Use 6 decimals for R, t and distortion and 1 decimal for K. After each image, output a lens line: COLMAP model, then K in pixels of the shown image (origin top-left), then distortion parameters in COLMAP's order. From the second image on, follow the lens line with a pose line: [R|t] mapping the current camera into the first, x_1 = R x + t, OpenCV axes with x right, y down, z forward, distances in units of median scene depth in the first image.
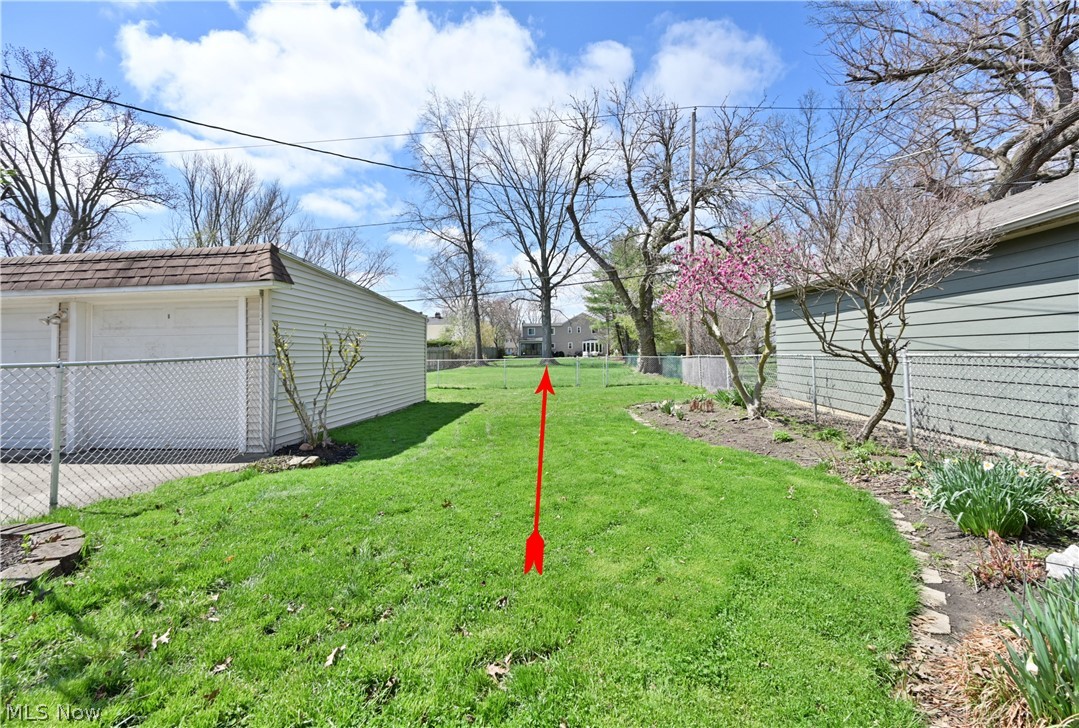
lens RADIAL K [[446.1, 0, 542.1], [0, 446.1, 334.7], [0, 0, 1]] dist [-0.000884, -0.000532]
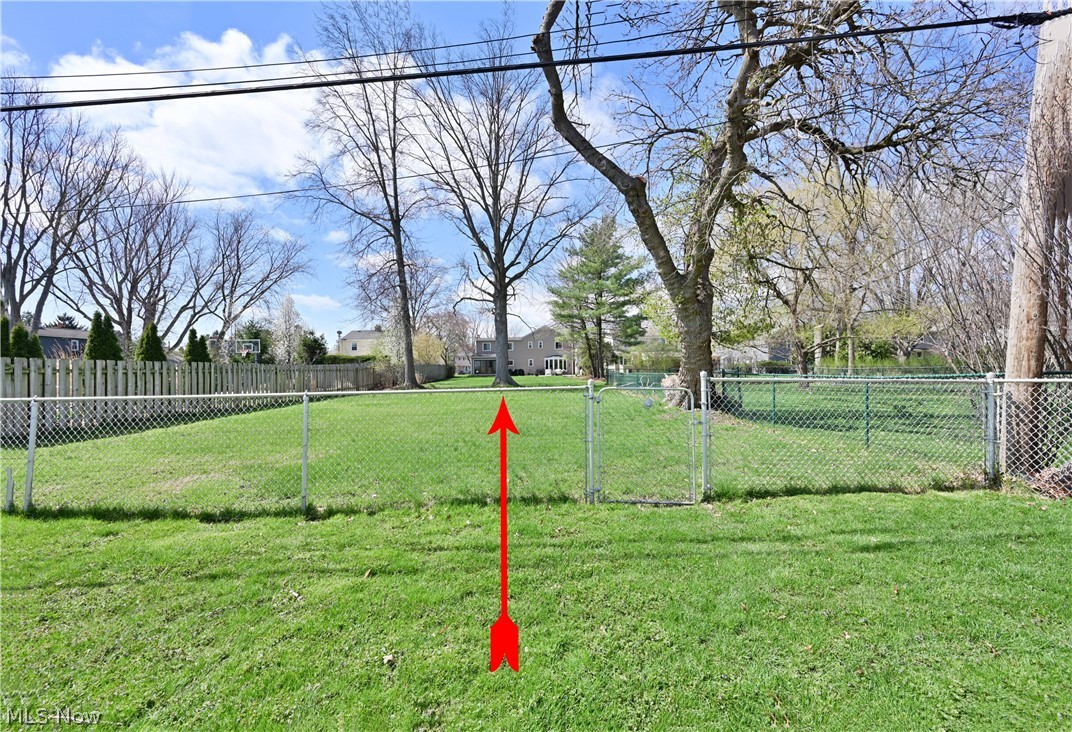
lens RADIAL K [[423.1, 0, 540.2], [0, 423.1, 373.8], [0, 0, 1]] dist [0.000688, 0.000006]
pose [[0.995960, -0.004731, 0.089678, 0.010197], [0.000576, 0.998927, 0.046306, 0.012468], [-0.089801, -0.046068, 0.994894, 0.274564]]
